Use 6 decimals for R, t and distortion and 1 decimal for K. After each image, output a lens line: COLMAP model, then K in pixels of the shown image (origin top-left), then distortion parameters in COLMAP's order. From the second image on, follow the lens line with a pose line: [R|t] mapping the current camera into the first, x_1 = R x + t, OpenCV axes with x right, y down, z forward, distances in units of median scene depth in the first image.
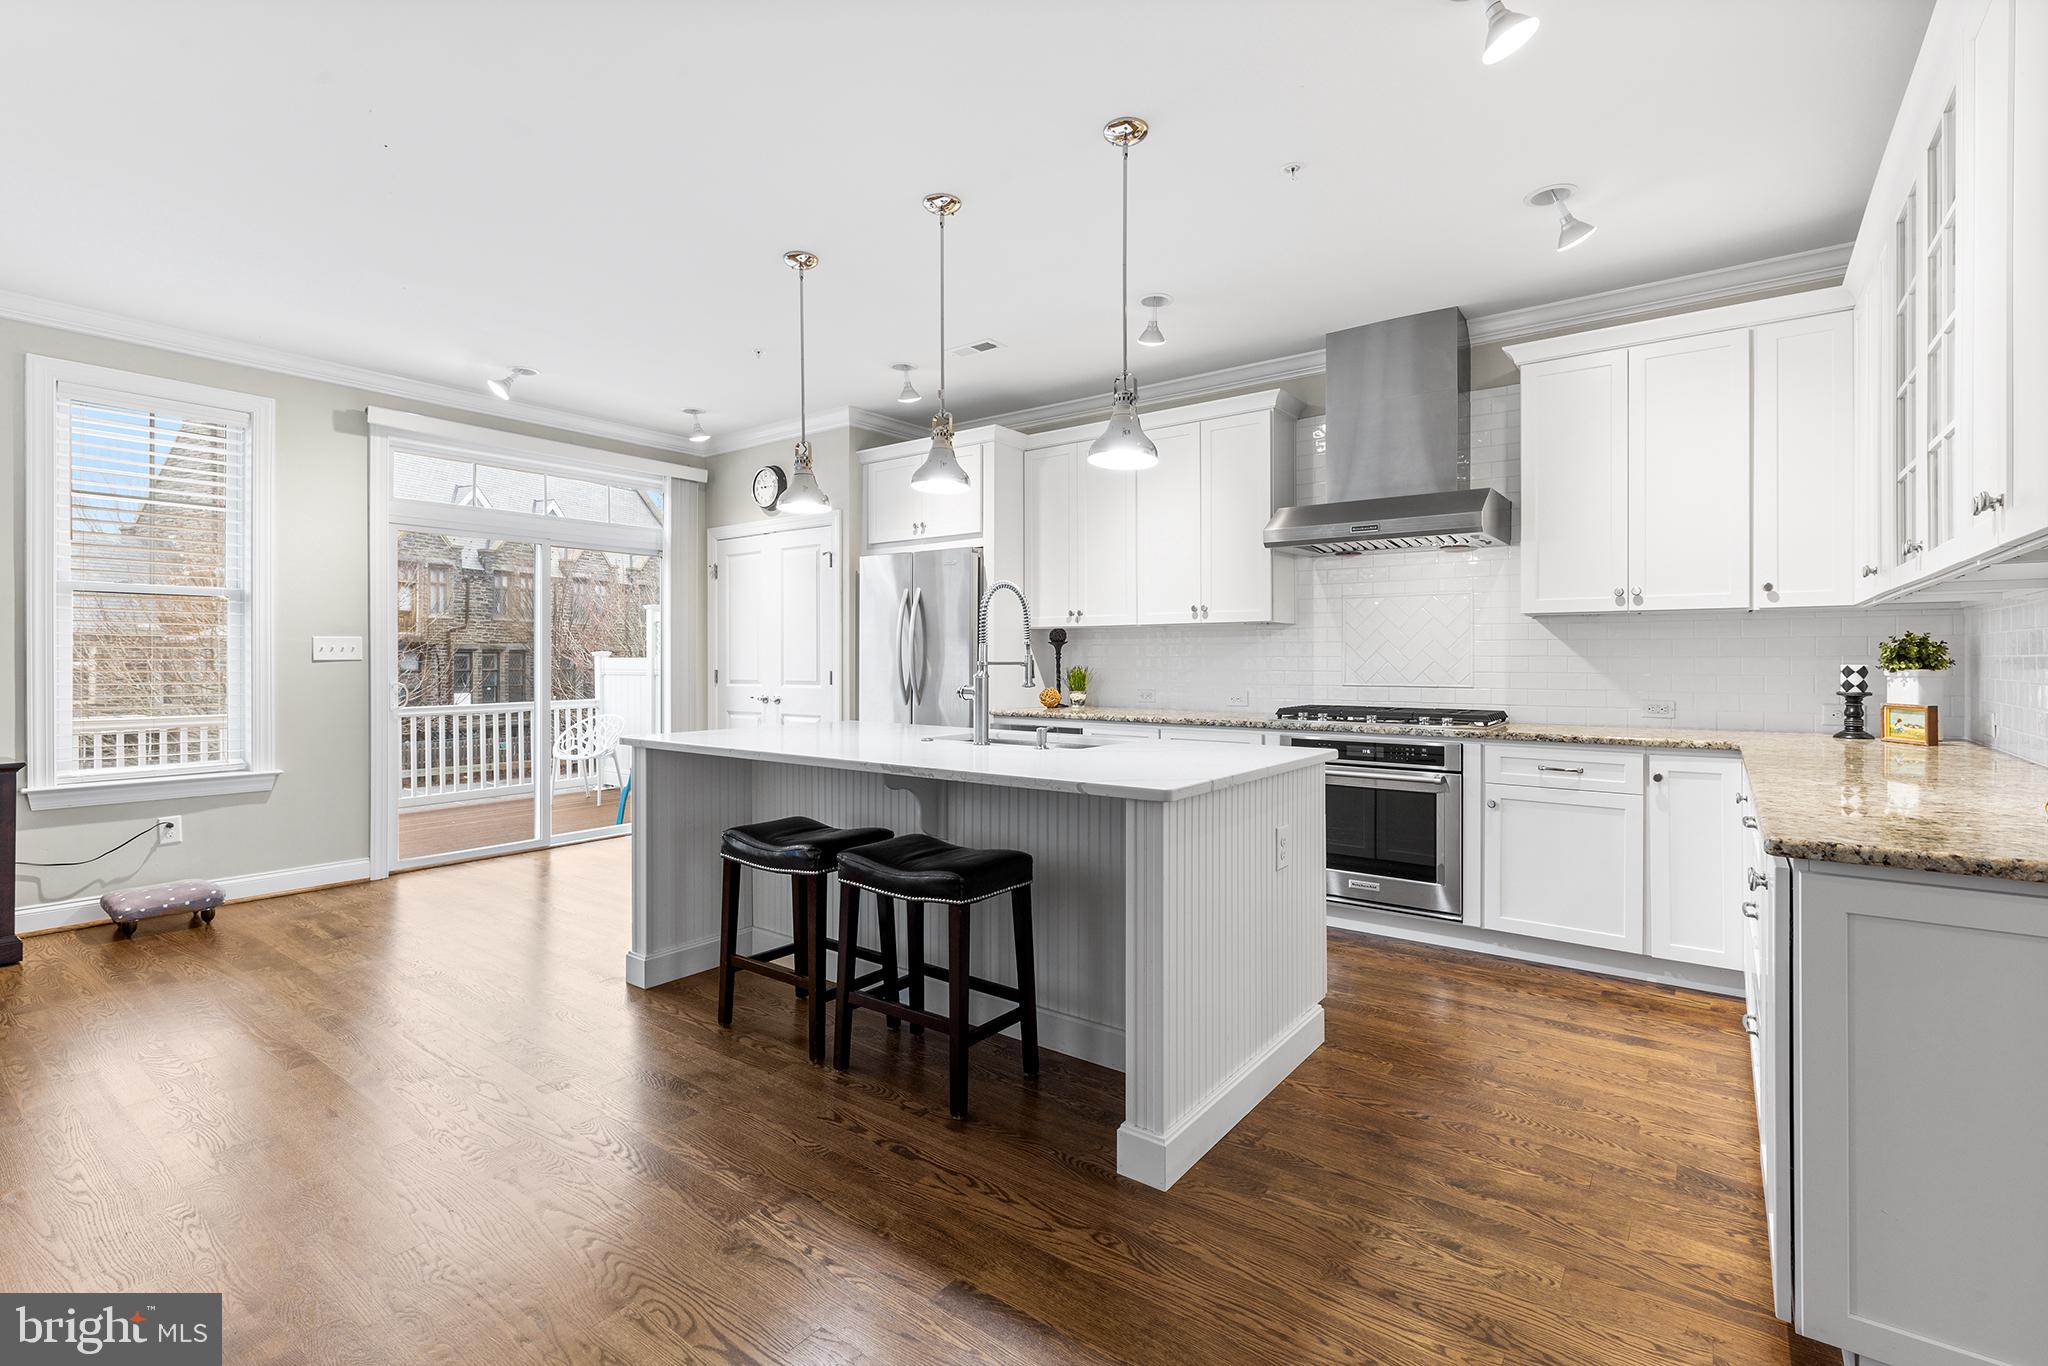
lens RADIAL K [[926.9, 0, 1026.6], [0, 926.9, 659.2], [0, 0, 1]] dist [0.001624, 0.000396]
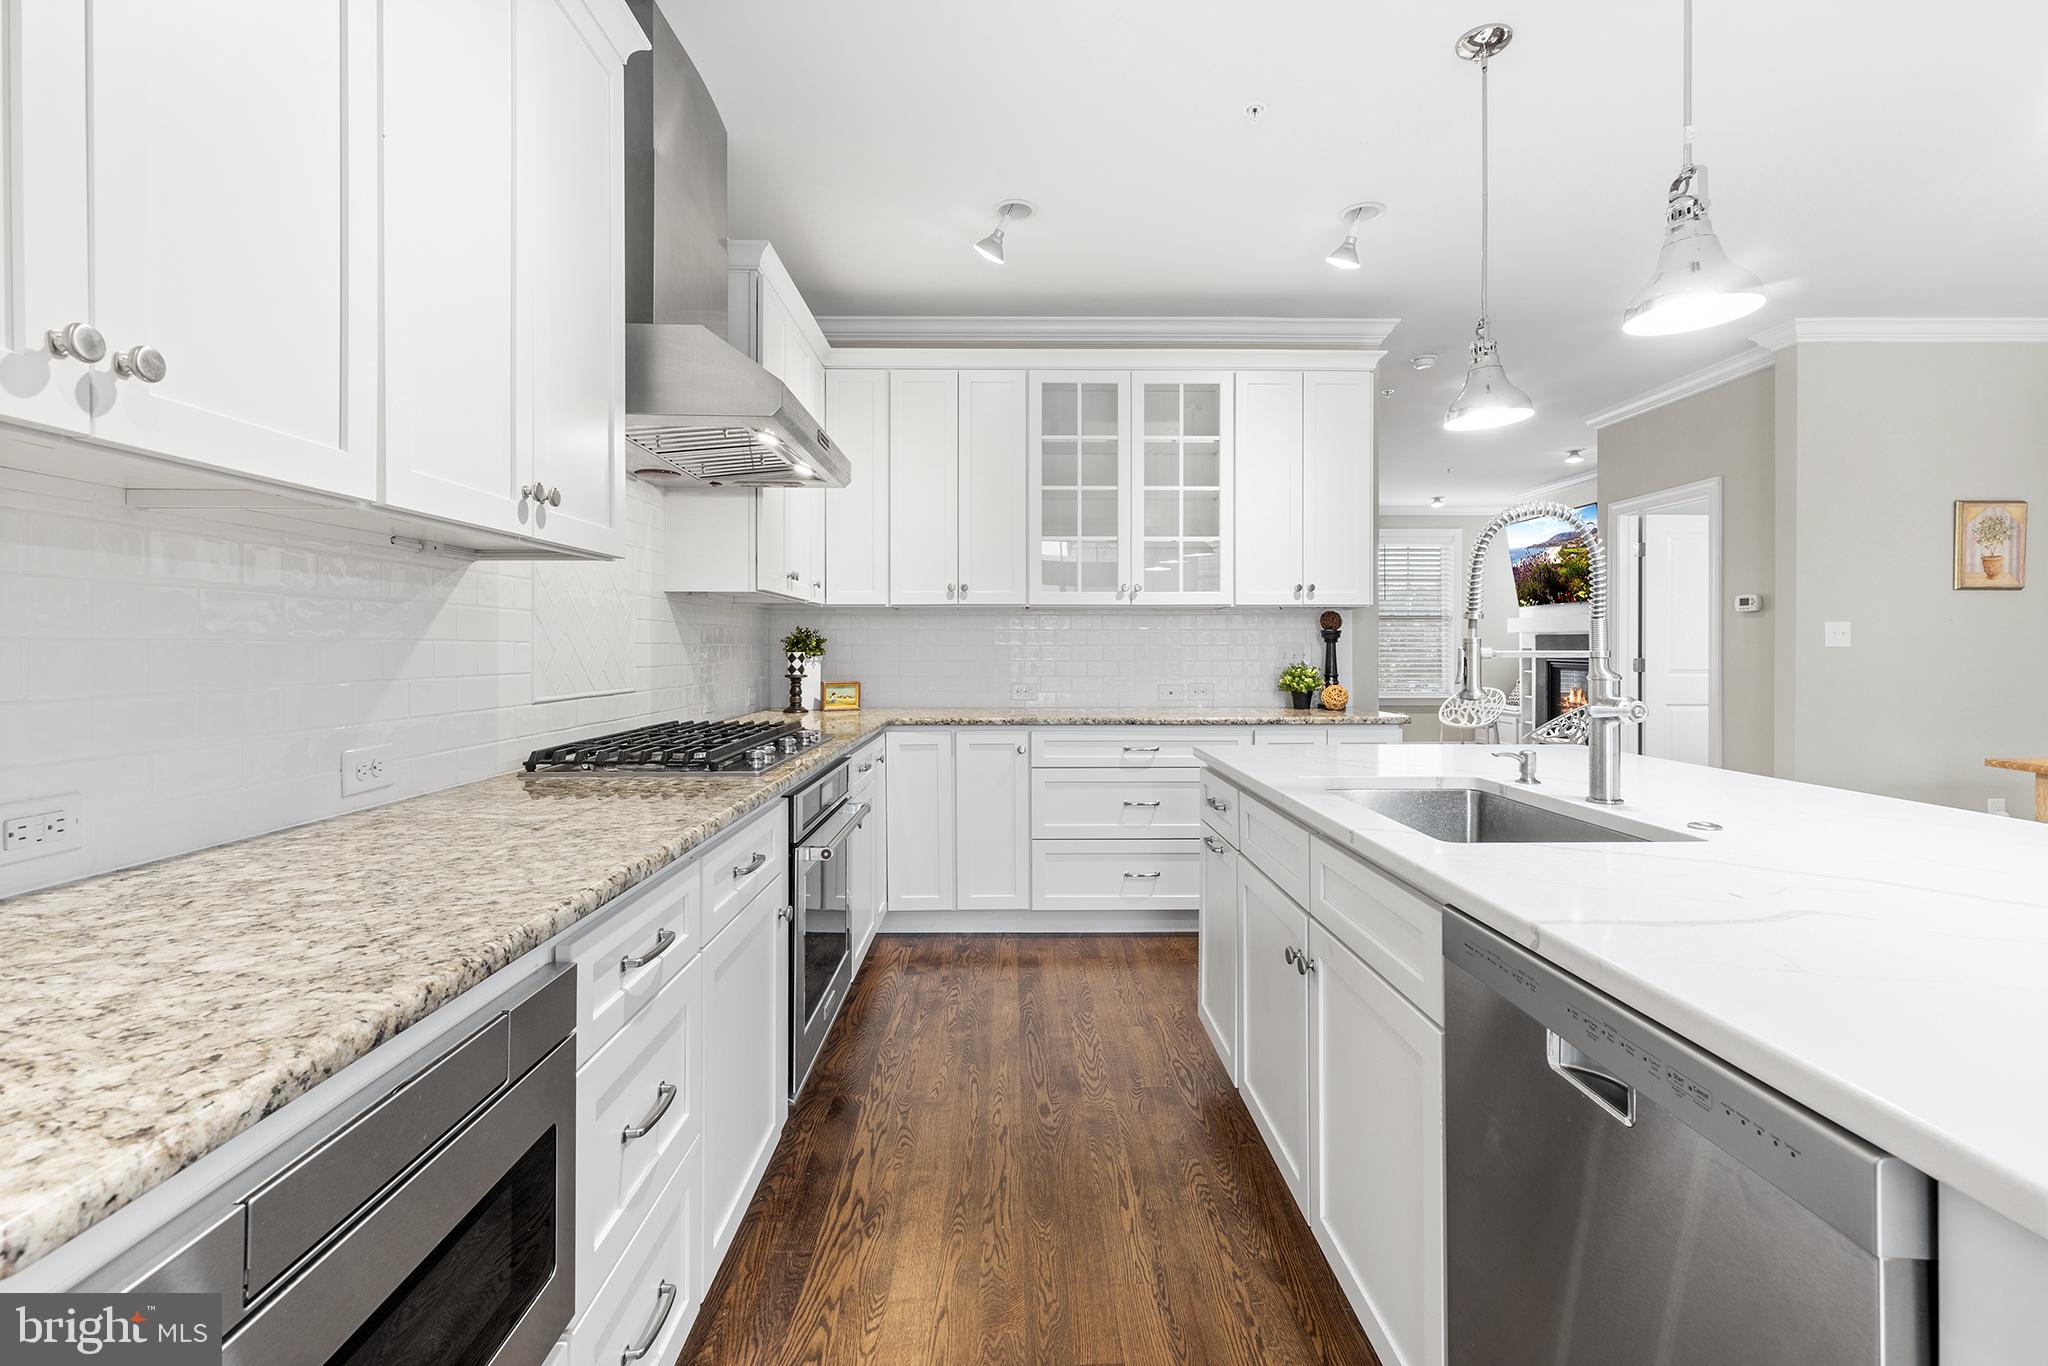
lens RADIAL K [[926.9, 0, 1022.8], [0, 926.9, 646.8], [0, 0, 1]] dist [0.001624, 0.000396]
pose [[-0.607590, 0.002689, 0.794246, -0.186334], [0.003985, 0.999992, -0.000337, 0.000049], [-0.794241, 0.002960, -0.607596, 1.085621]]
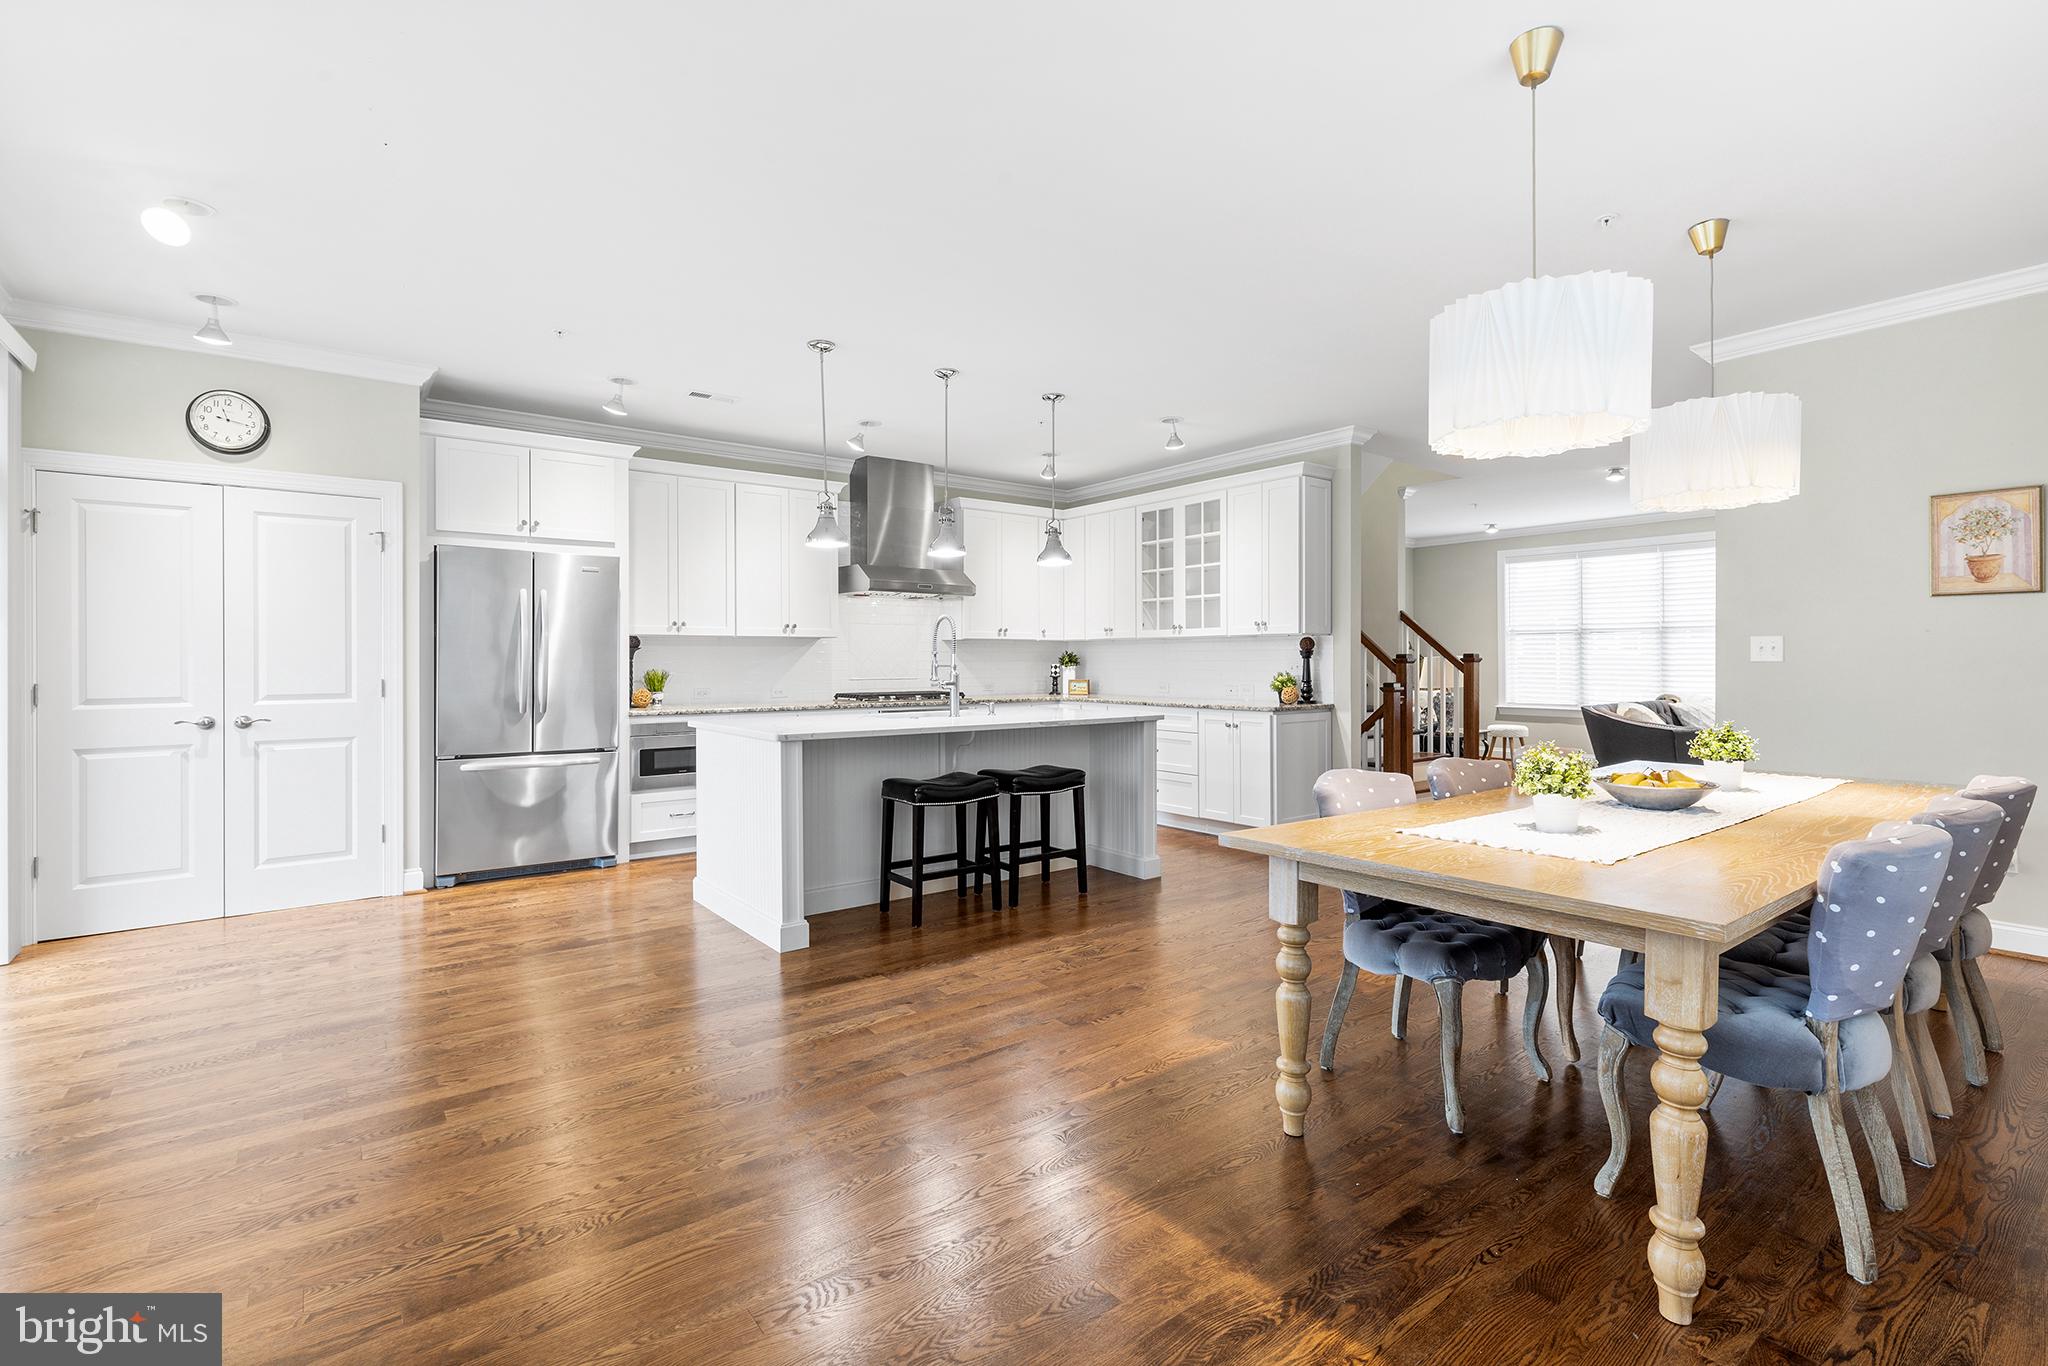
lens RADIAL K [[926.9, 0, 1018.2], [0, 926.9, 654.8], [0, 0, 1]] dist [0.001624, 0.000396]
pose [[0.274652, 0.007337, 0.961516, -1.054484], [0.004677, 0.999949, -0.008967, 0.001605], [-0.961532, 0.006960, 0.274604, 0.309542]]
